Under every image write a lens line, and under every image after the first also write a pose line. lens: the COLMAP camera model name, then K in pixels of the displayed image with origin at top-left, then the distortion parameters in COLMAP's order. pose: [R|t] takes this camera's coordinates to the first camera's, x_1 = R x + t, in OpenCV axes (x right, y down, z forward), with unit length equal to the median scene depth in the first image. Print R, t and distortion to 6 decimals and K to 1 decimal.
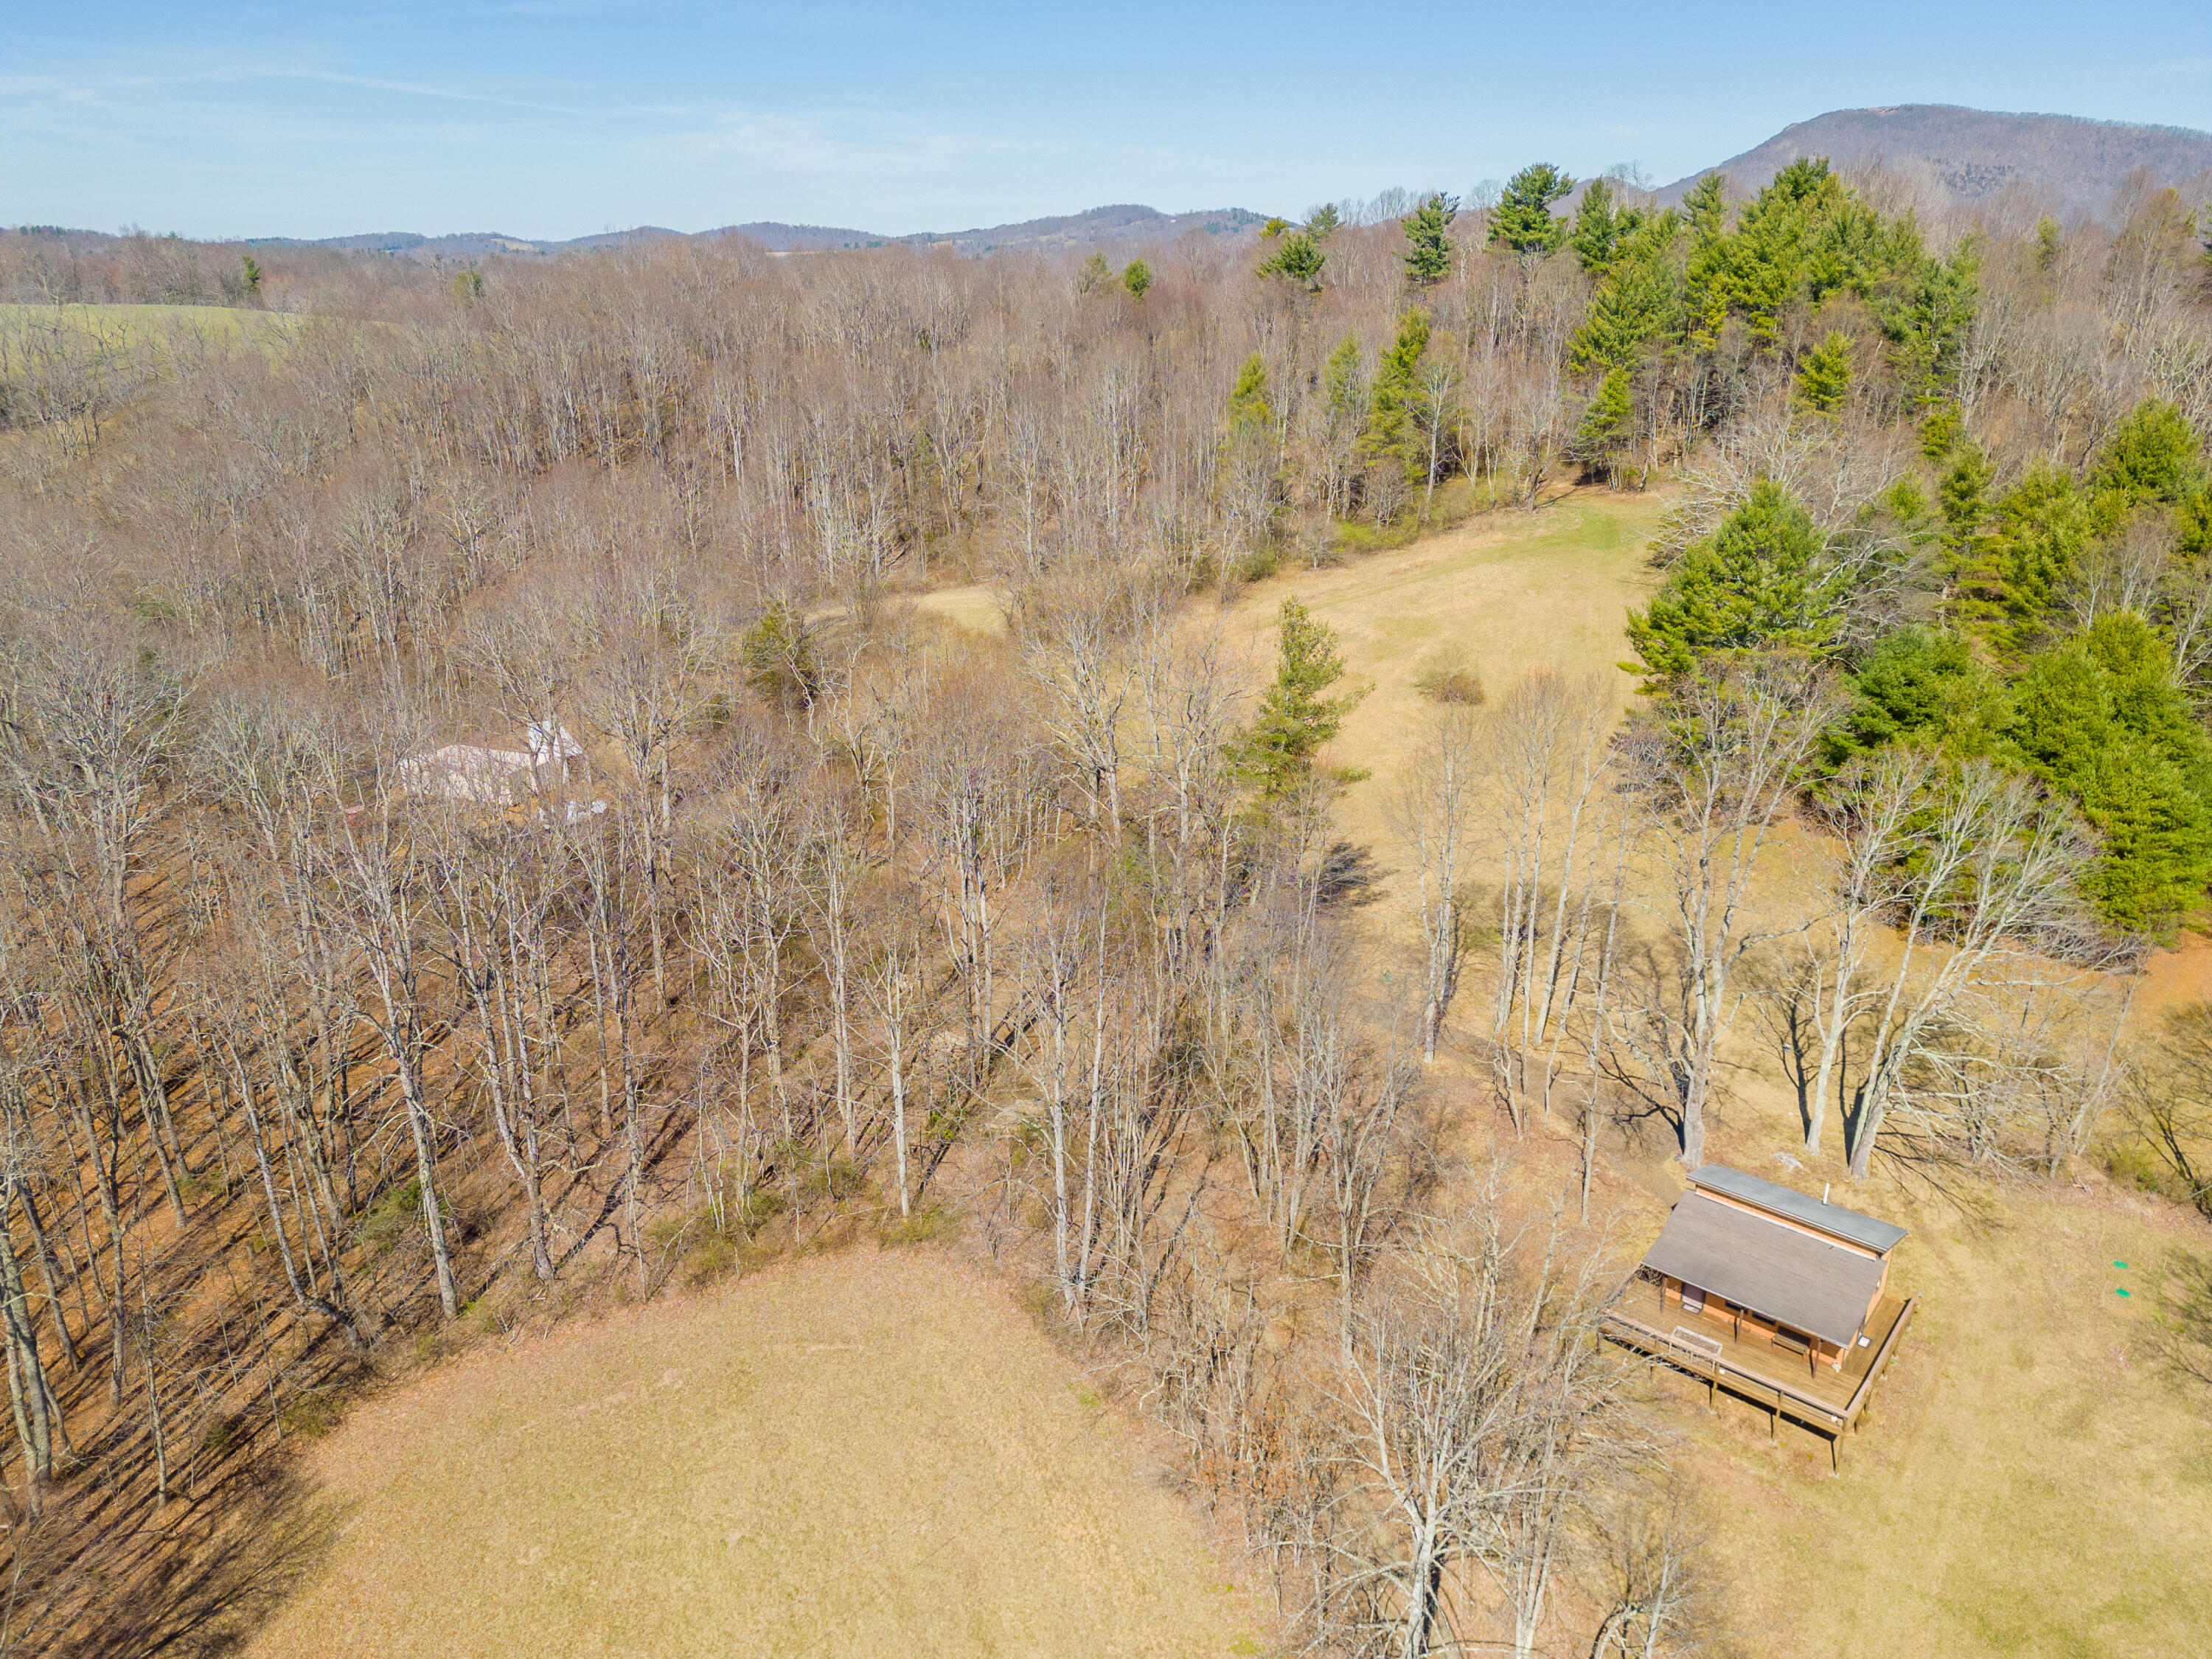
lens RADIAL K [[1554.6, 0, 1099.6], [0, 1554.6, 827.2], [0, 0, 1]] dist [0.072191, -0.057294]
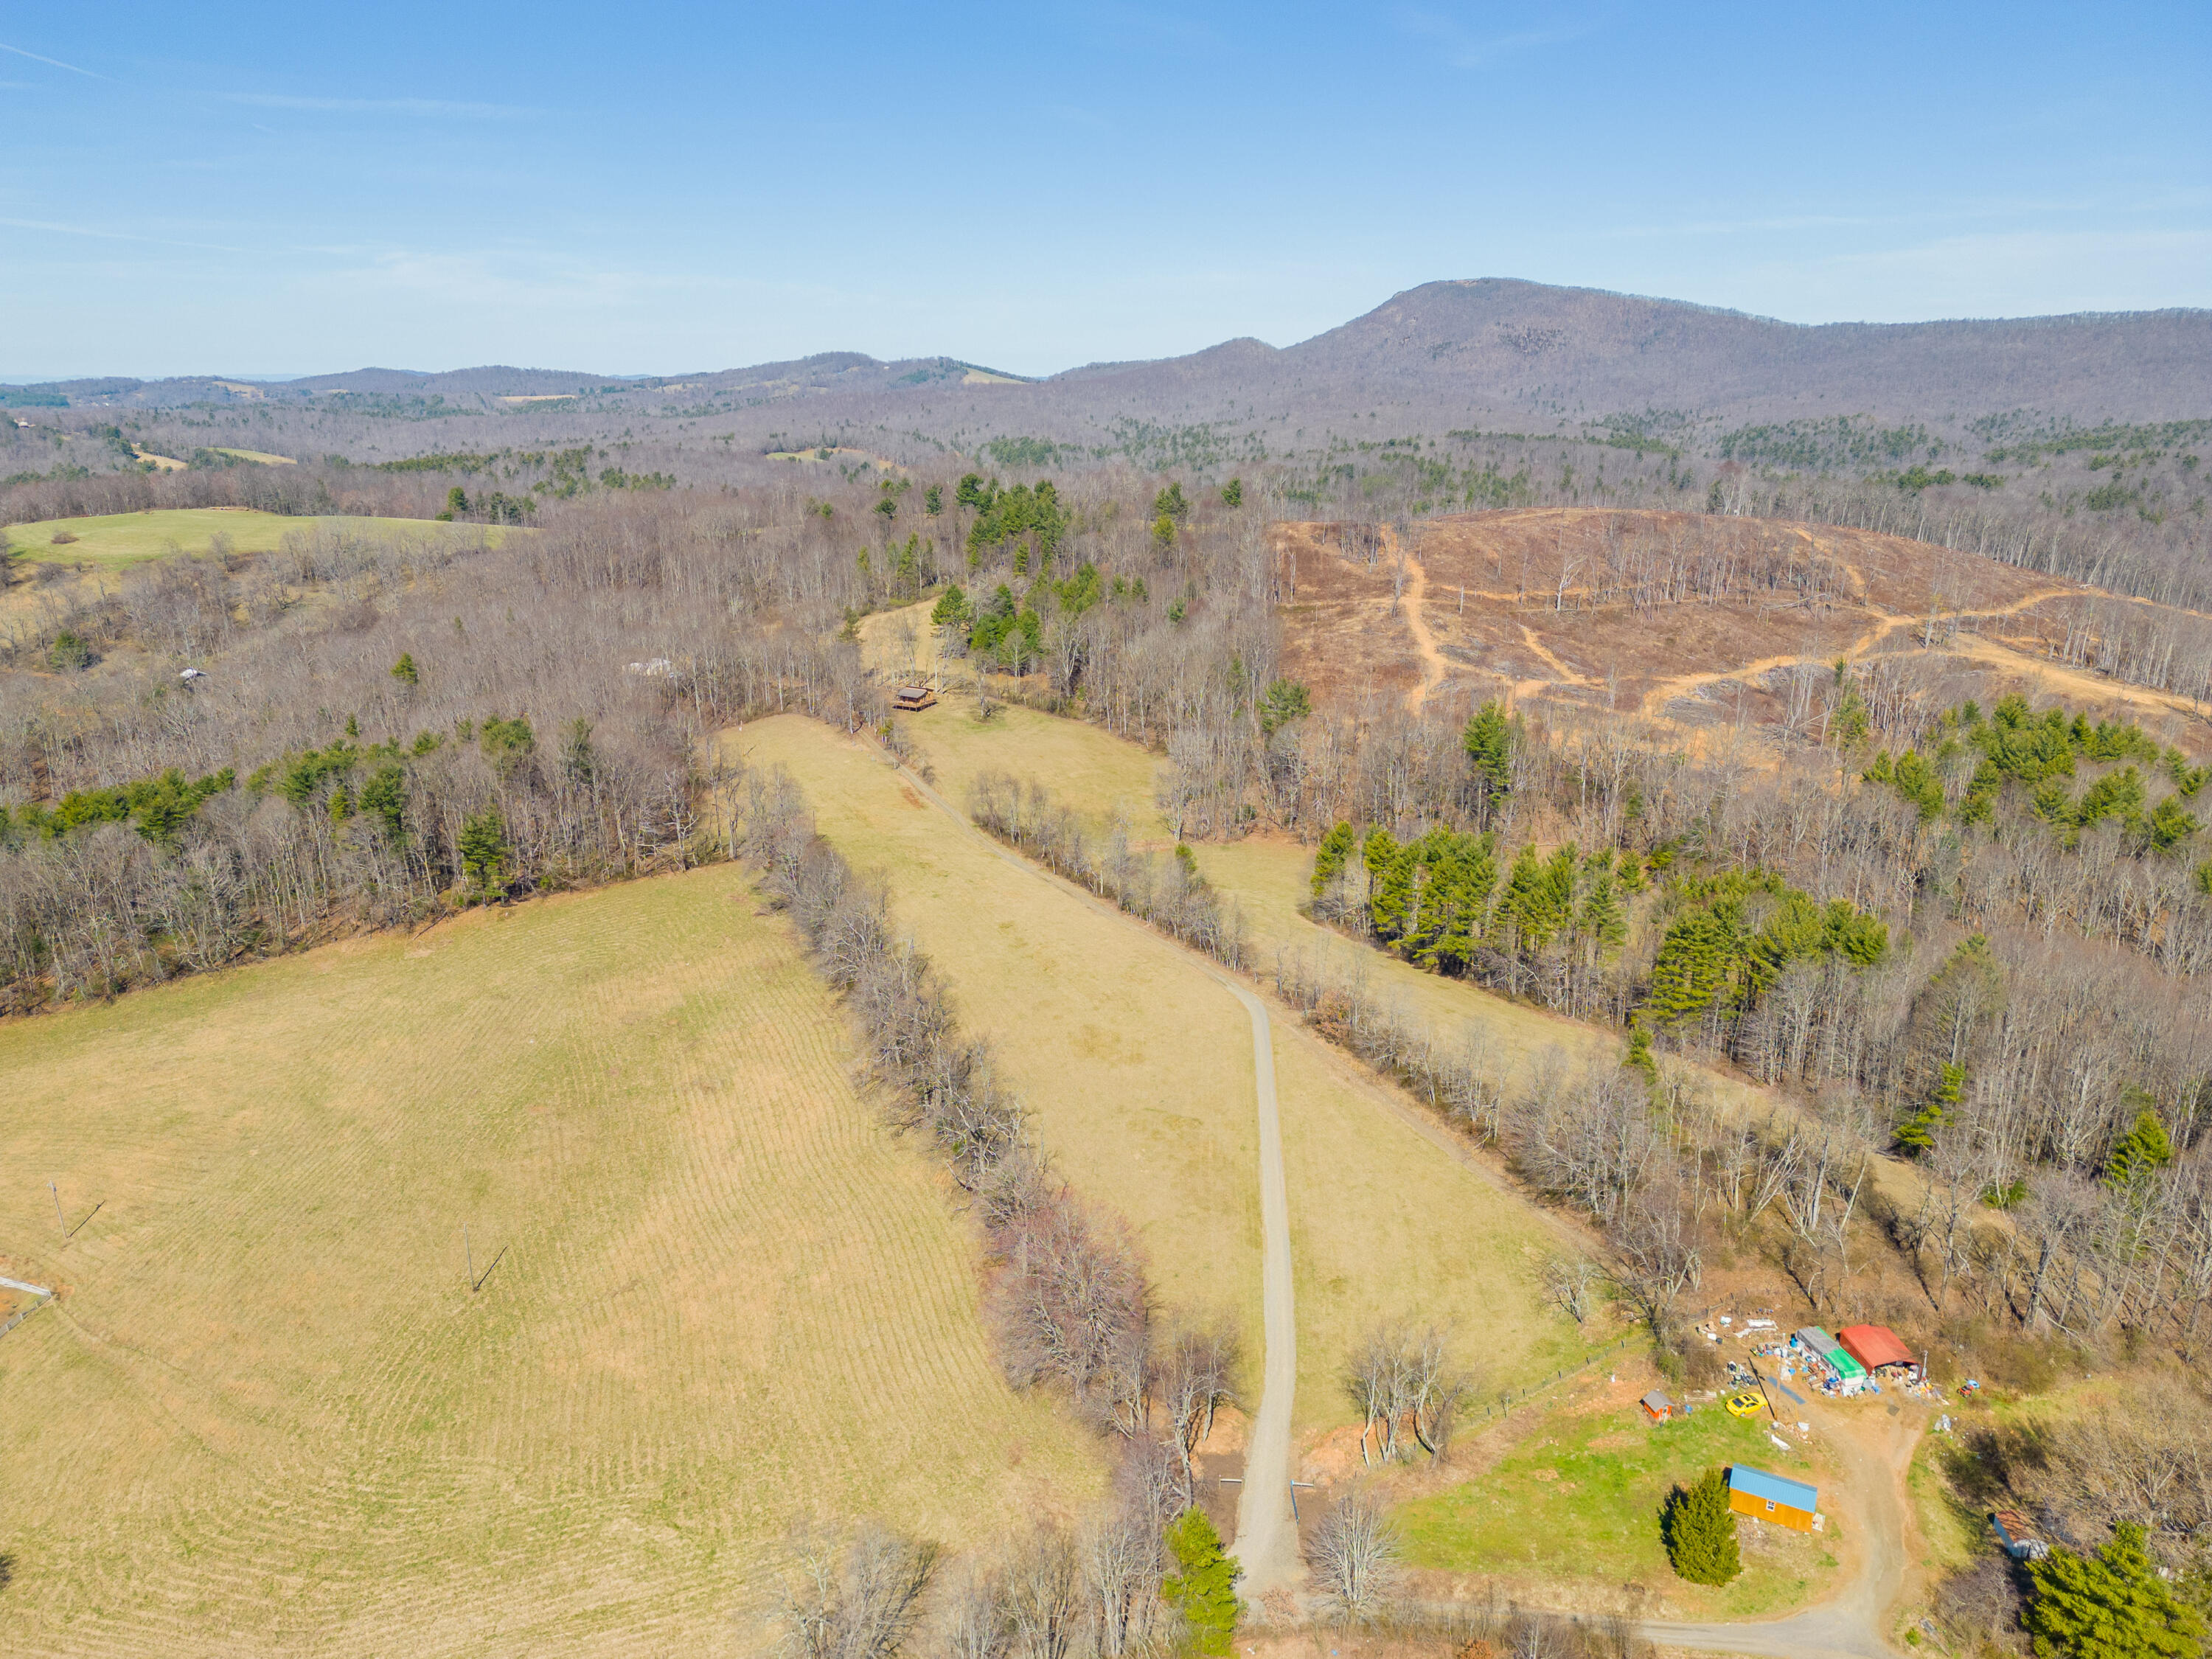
lens RADIAL K [[1554.6, 0, 1094.7], [0, 1554.6, 831.1], [0, 0, 1]] dist [0.072191, -0.057294]
pose [[0.986365, -0.052097, 0.156106, 0.039286], [0.062761, 0.995963, -0.064180, 0.479635], [-0.152132, 0.073102, 0.985653, -2.043430]]
